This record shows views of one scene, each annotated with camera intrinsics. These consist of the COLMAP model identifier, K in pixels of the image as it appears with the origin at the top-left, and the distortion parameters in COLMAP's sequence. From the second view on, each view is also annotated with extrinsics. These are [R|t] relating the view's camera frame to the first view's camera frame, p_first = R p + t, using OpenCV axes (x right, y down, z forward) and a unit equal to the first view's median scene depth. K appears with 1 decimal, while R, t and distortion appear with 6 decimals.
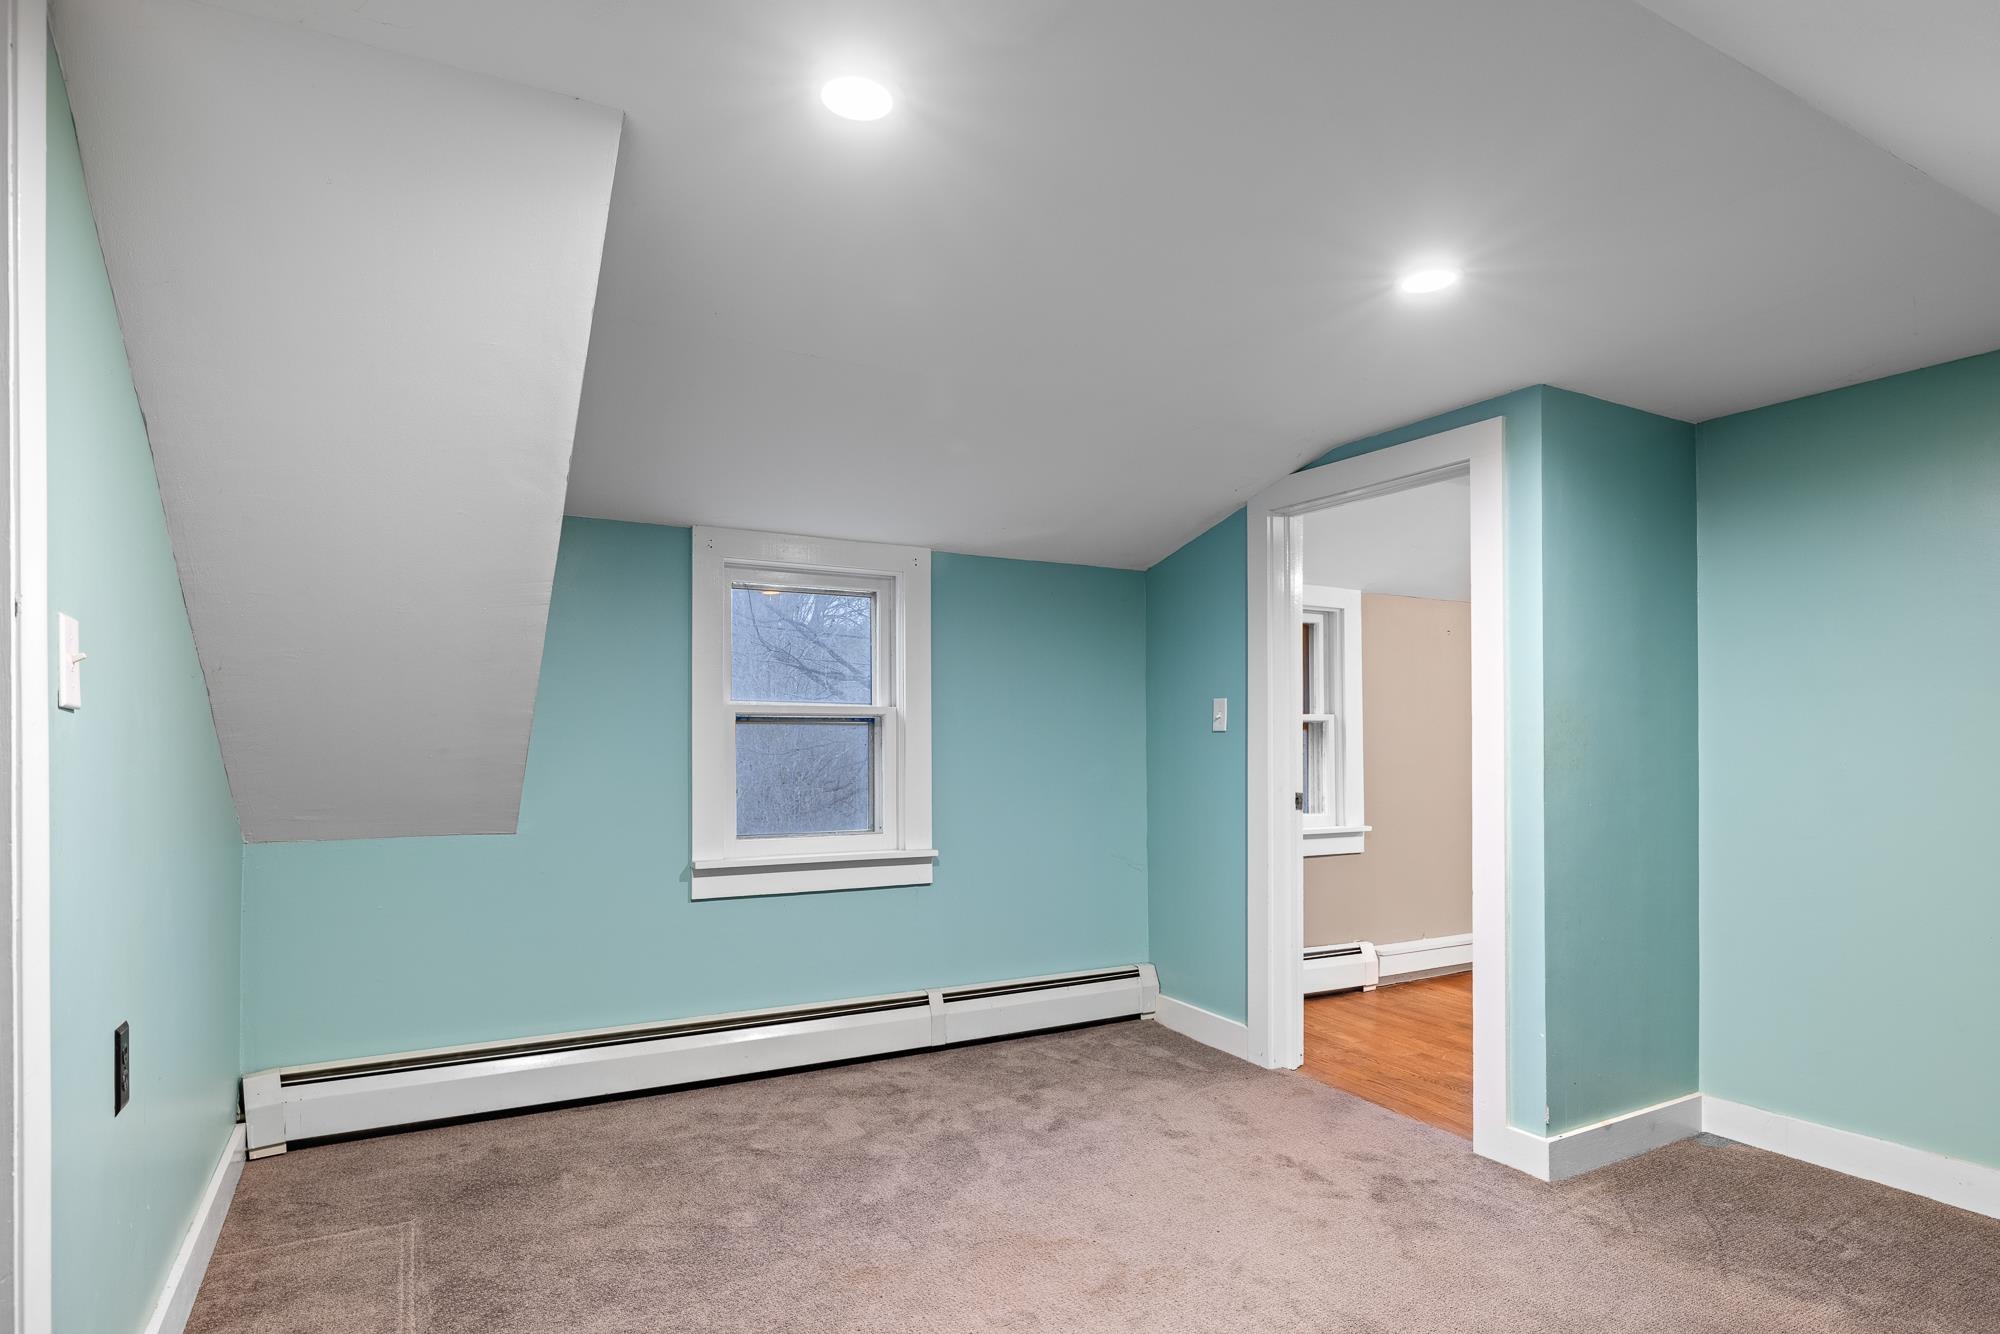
lens RADIAL K [[1053.7, 0, 954.2], [0, 1053.7, 729.6], [0, 0, 1]] dist [0.000732, 0.000885]
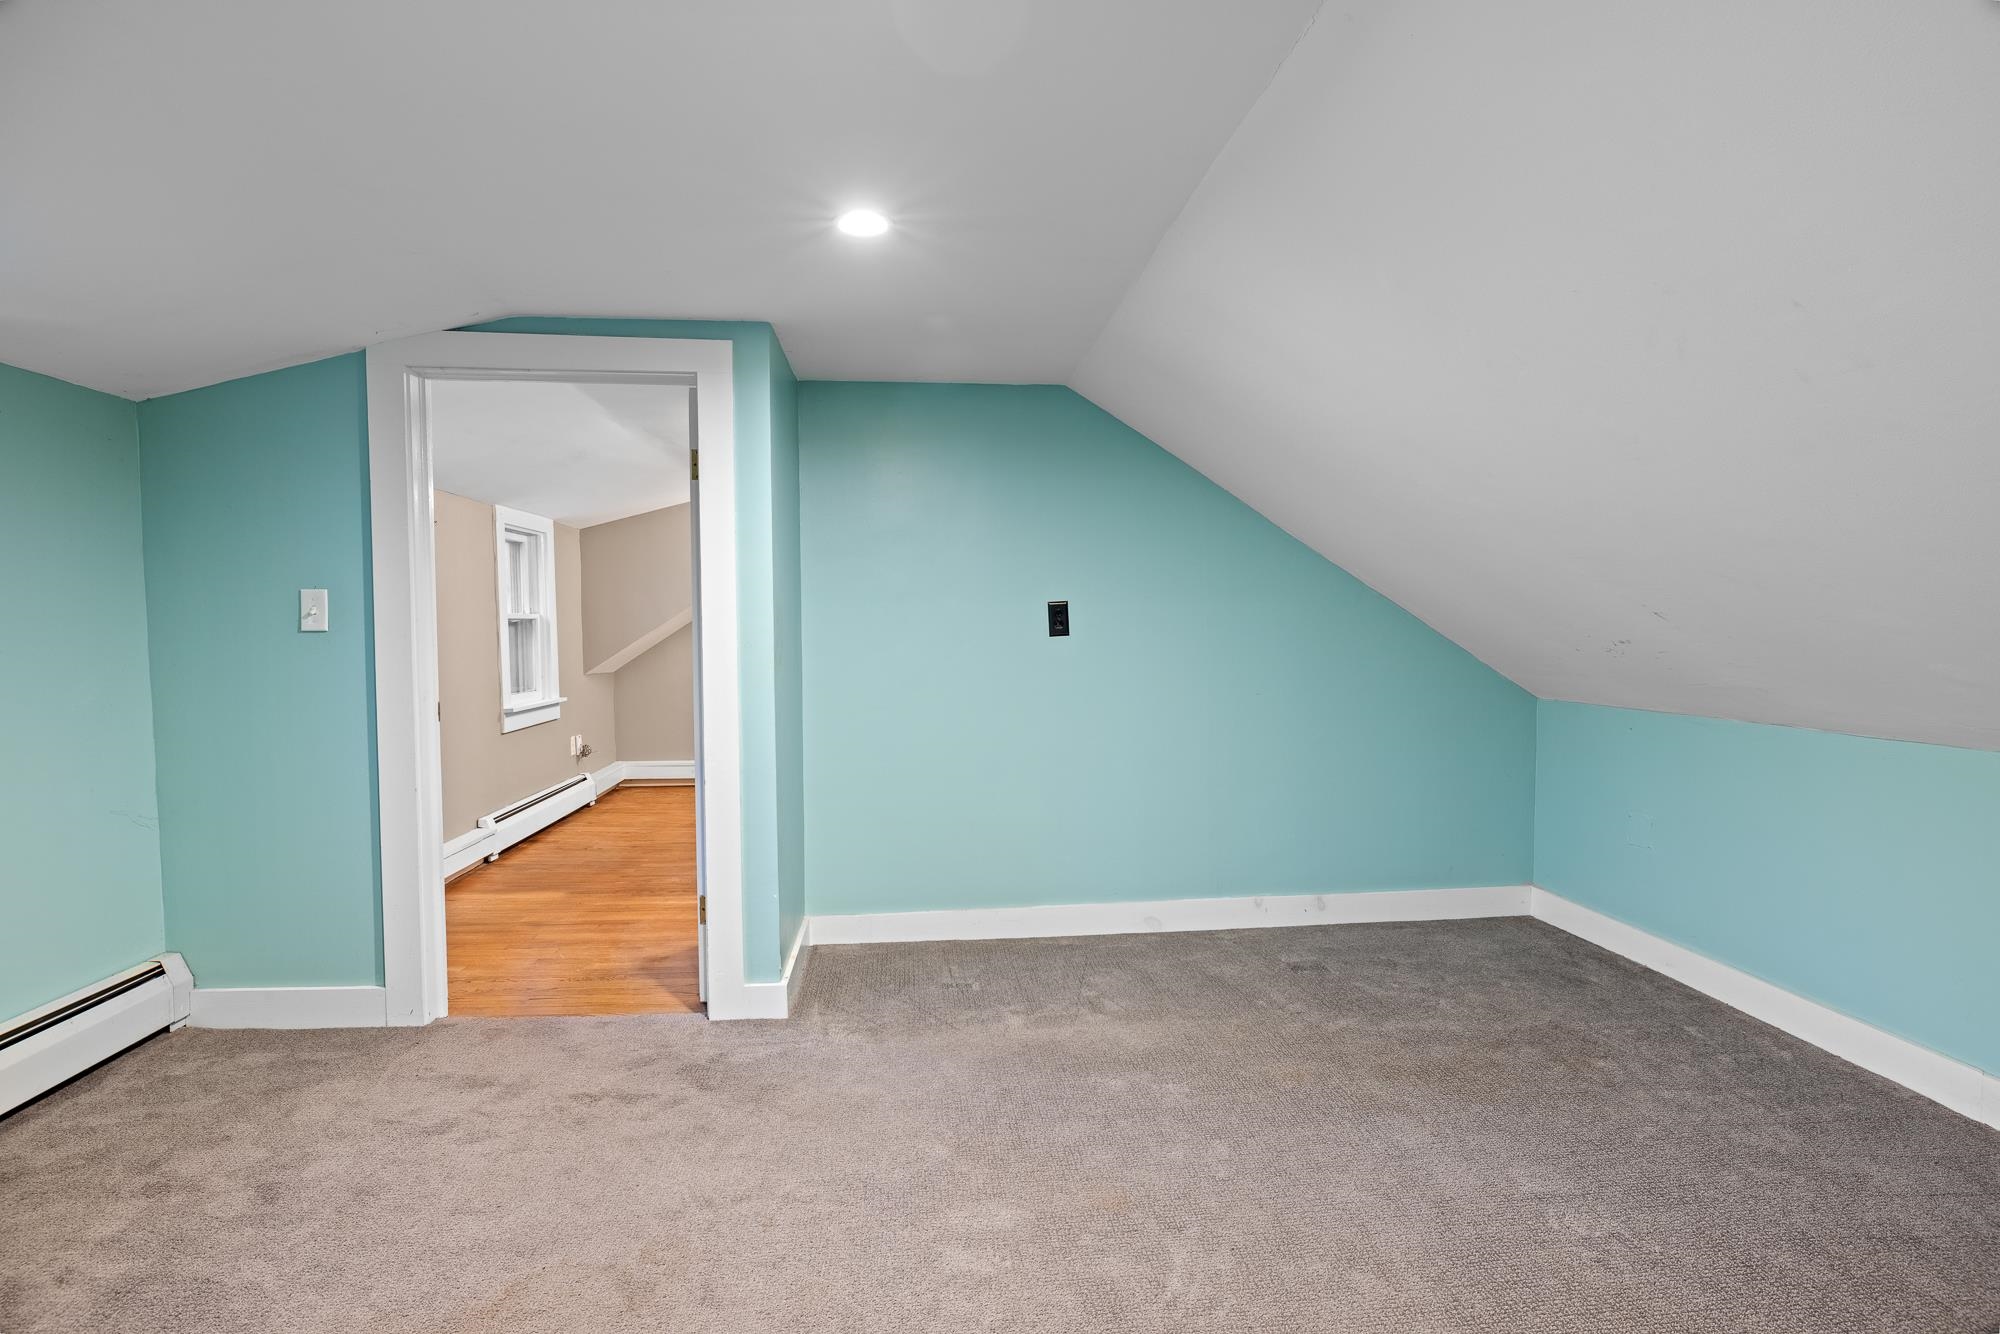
lens RADIAL K [[1053.7, 0, 992.8], [0, 1053.7, 669.2], [0, 0, 1]] dist [0.000732, 0.000885]
pose [[0.404248, -0.034877, 0.913984, -0.309823], [-0.004004, 0.999196, 0.039900, -0.003729], [-0.914641, -0.019789, 0.403783, 0.255632]]
